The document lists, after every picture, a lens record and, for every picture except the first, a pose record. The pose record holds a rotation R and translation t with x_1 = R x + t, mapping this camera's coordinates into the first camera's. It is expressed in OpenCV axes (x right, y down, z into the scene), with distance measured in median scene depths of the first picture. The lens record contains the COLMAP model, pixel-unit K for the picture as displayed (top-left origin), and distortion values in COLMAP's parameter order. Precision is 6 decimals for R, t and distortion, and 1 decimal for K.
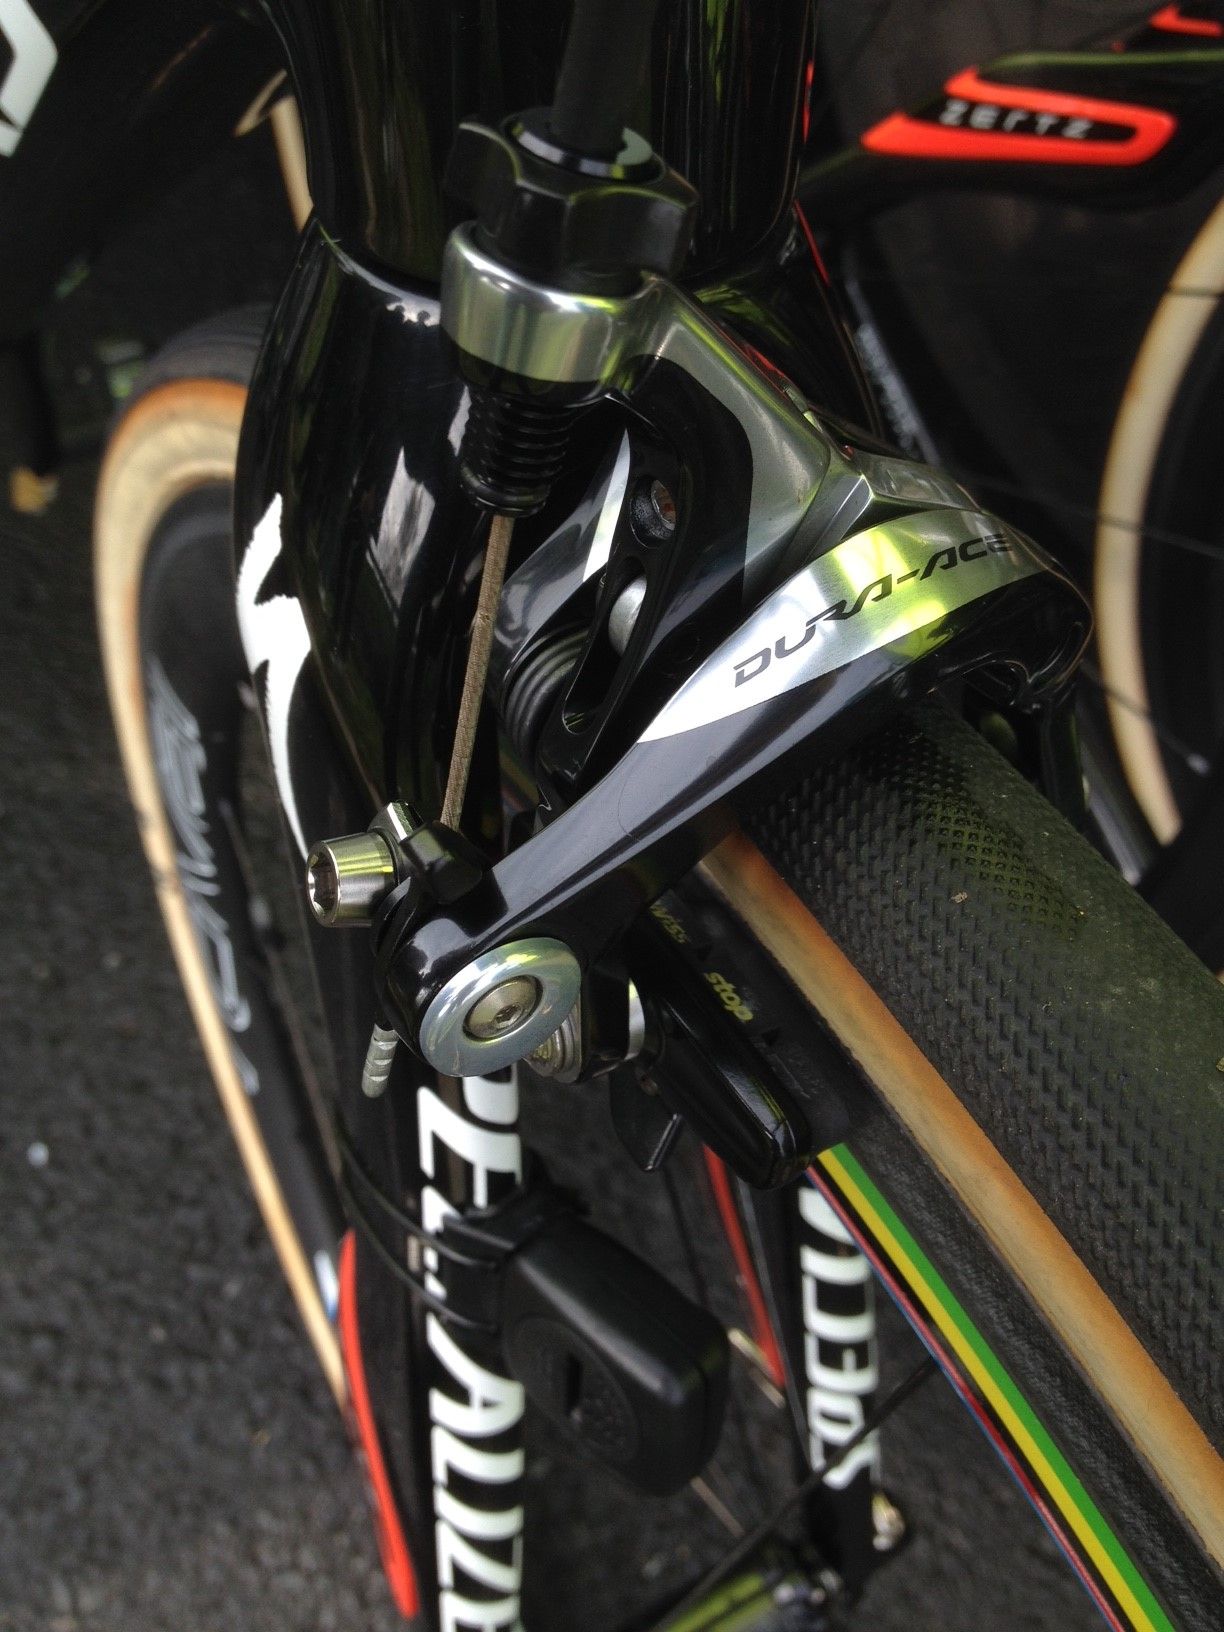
lens RADIAL K [[1785.6, 0, 509.4], [0, 1785.6, 900.7], [0, 0, 1]] dist [0.005346, 0.014600]
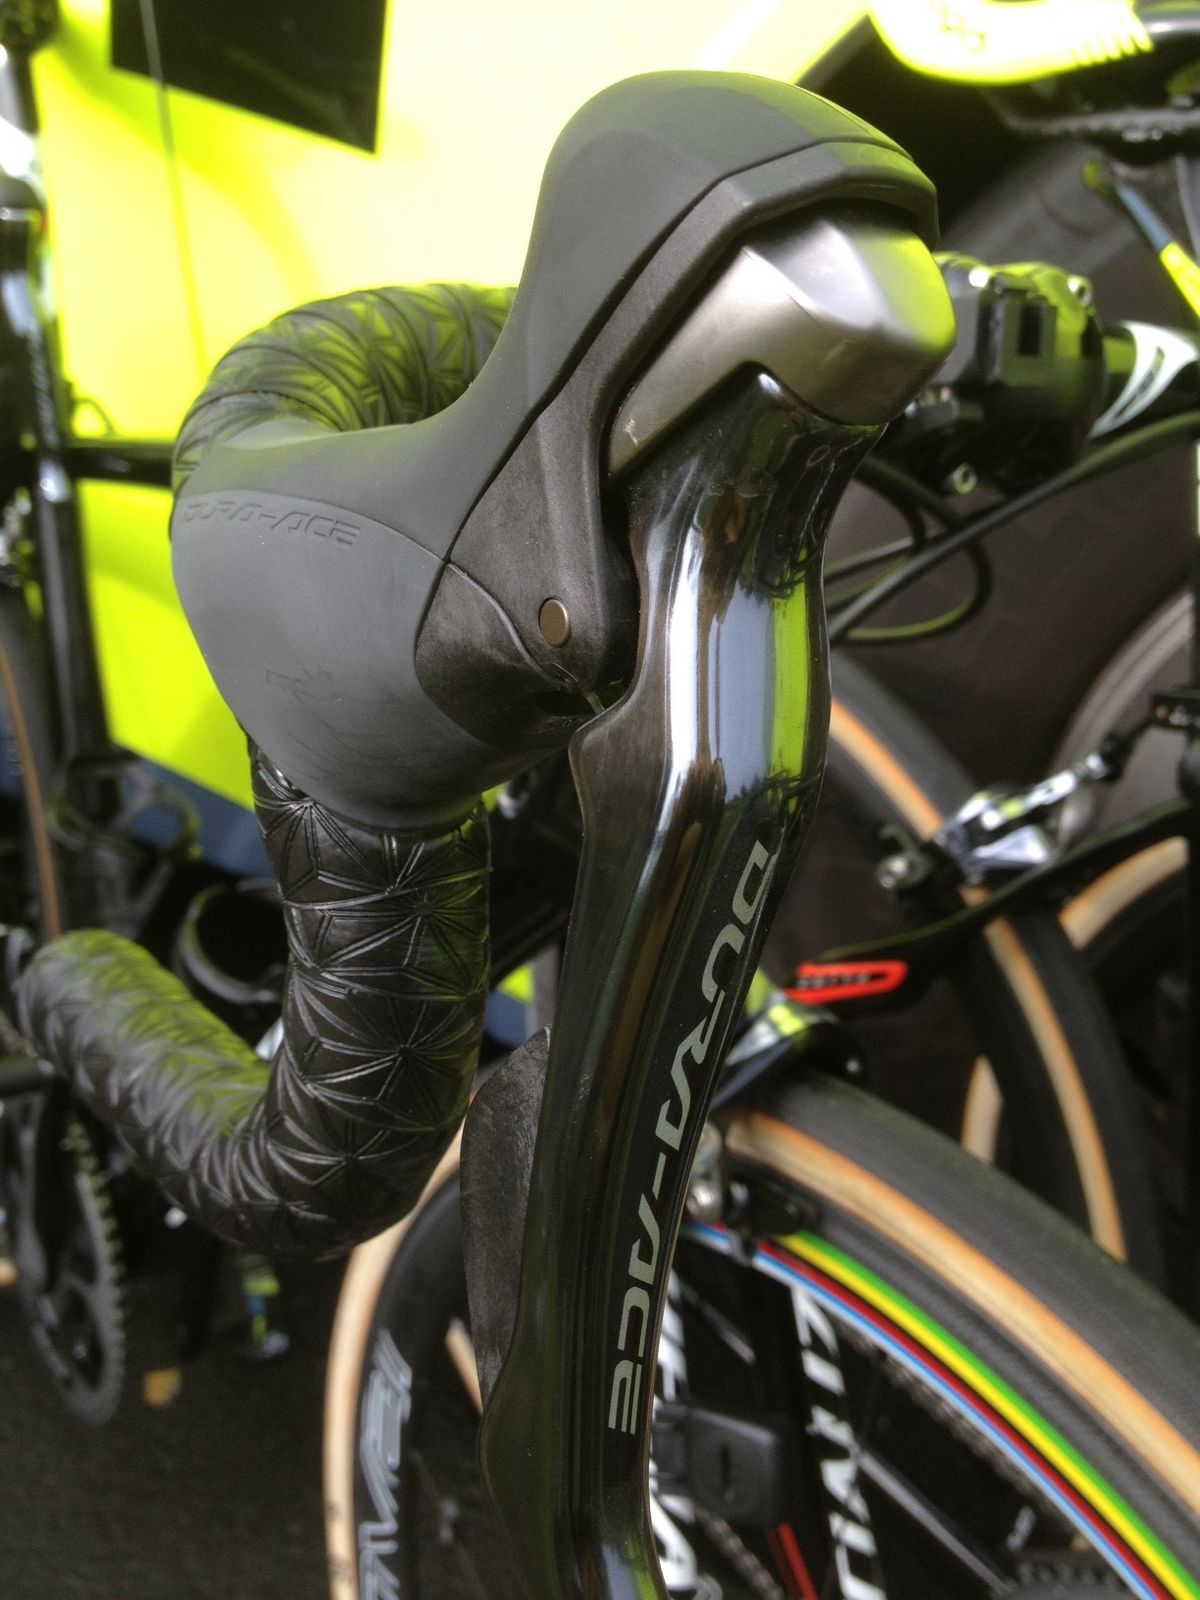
lens RADIAL K [[1625.9, 0, 600.0], [0, 1625.9, 800.0], [0, 0, 1]] dist [-0.008279, -0.013762]
pose [[0.992696, -0.058731, 0.105378, -0.199893], [0.109802, 0.801693, -0.587565, 0.555371], [-0.049973, 0.594844, 0.802286, -0.724263]]
